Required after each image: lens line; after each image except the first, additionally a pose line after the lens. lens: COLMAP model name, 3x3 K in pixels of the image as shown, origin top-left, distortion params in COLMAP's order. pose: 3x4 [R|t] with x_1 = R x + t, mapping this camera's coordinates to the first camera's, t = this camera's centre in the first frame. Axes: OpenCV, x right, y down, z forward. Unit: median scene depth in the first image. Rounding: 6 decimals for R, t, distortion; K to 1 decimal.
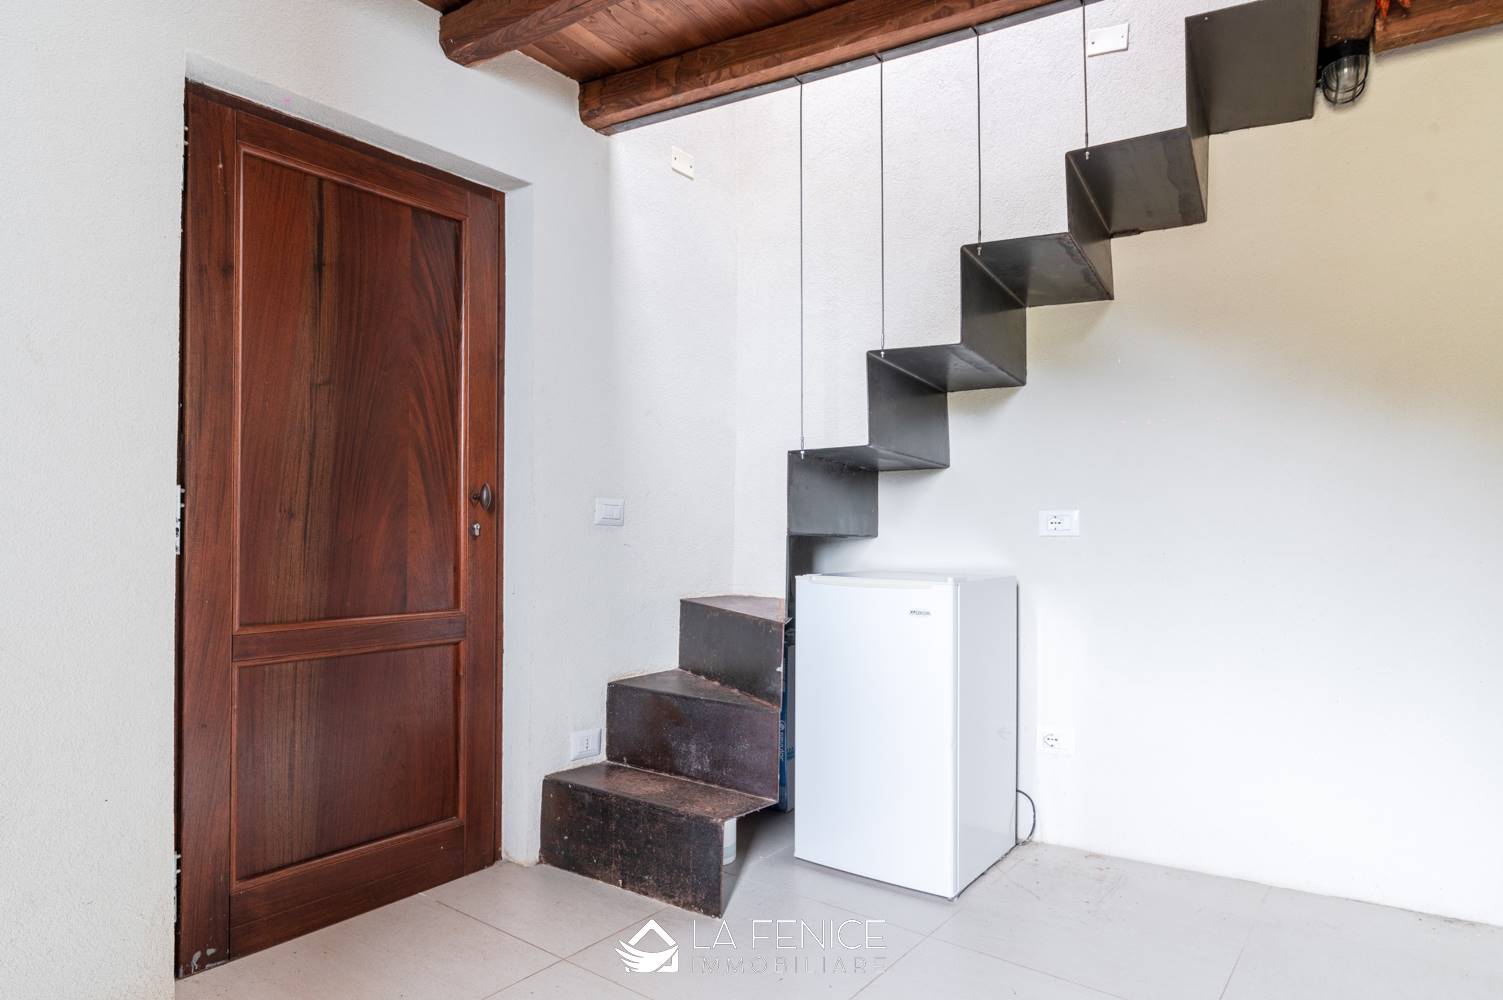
lens RADIAL K [[896.6, 0, 749.9], [0, 896.6, 503.1], [0, 0, 1]] dist [0.004653, -0.000783]
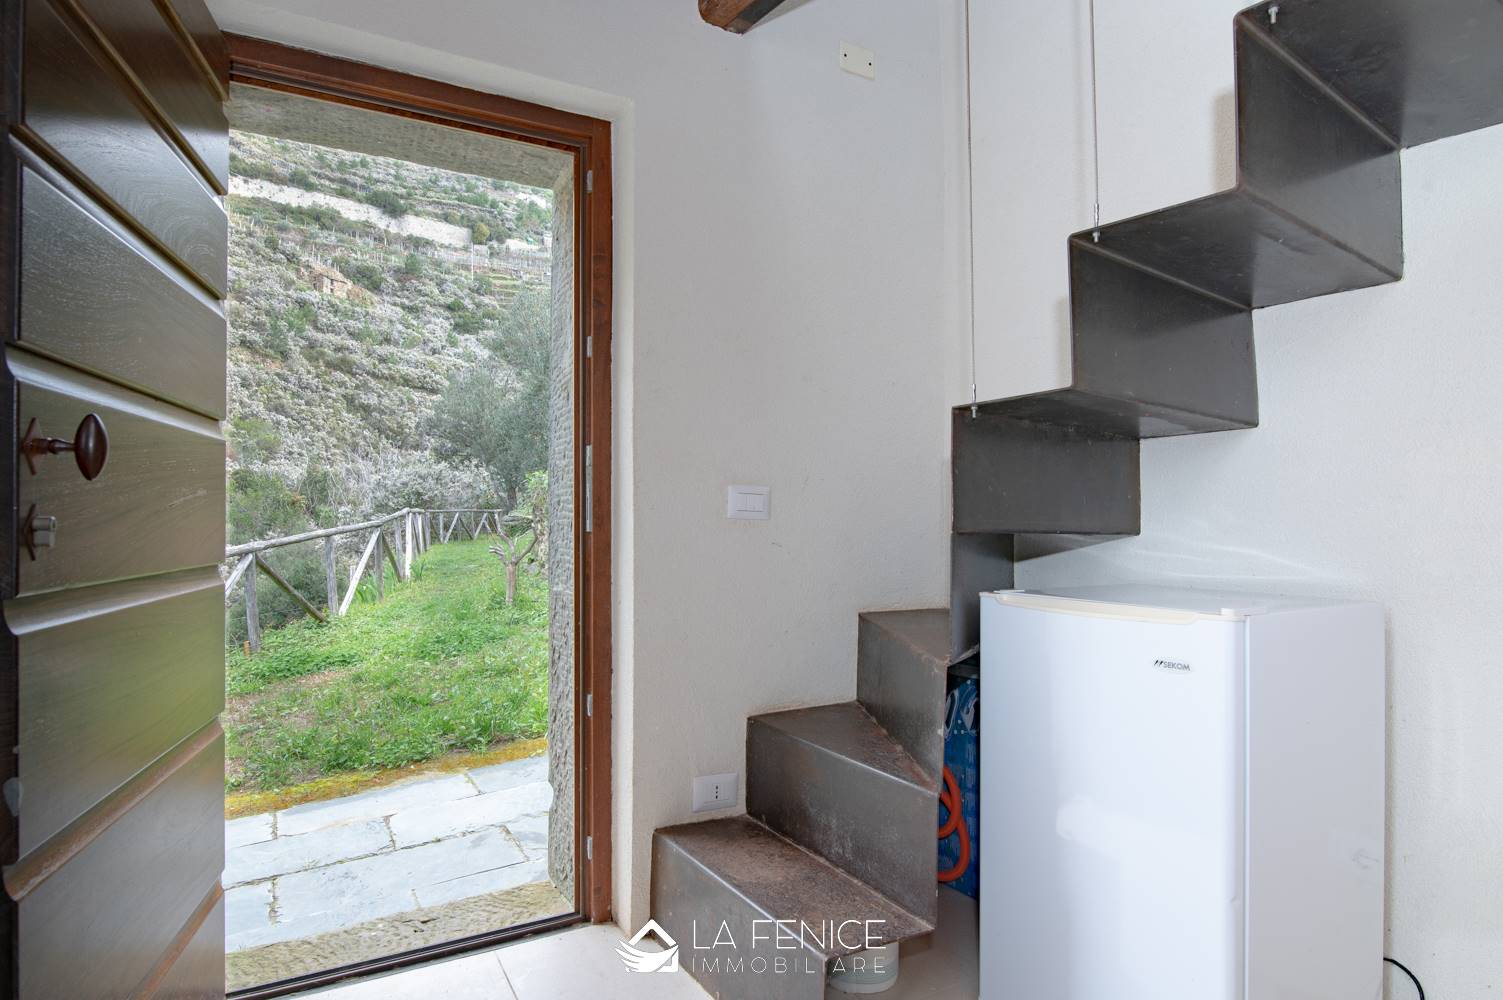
lens RADIAL K [[779.9, 0, 753.9], [0, 779.9, 506.1], [0, 0, 1]] dist [-0.014245, 0.002777]
pose [[0.906316, -0.011074, -0.422456, 0.148251], [0.014103, 0.999892, 0.004044, 0.010849], [0.422366, -0.009623, 0.906374, 0.394793]]
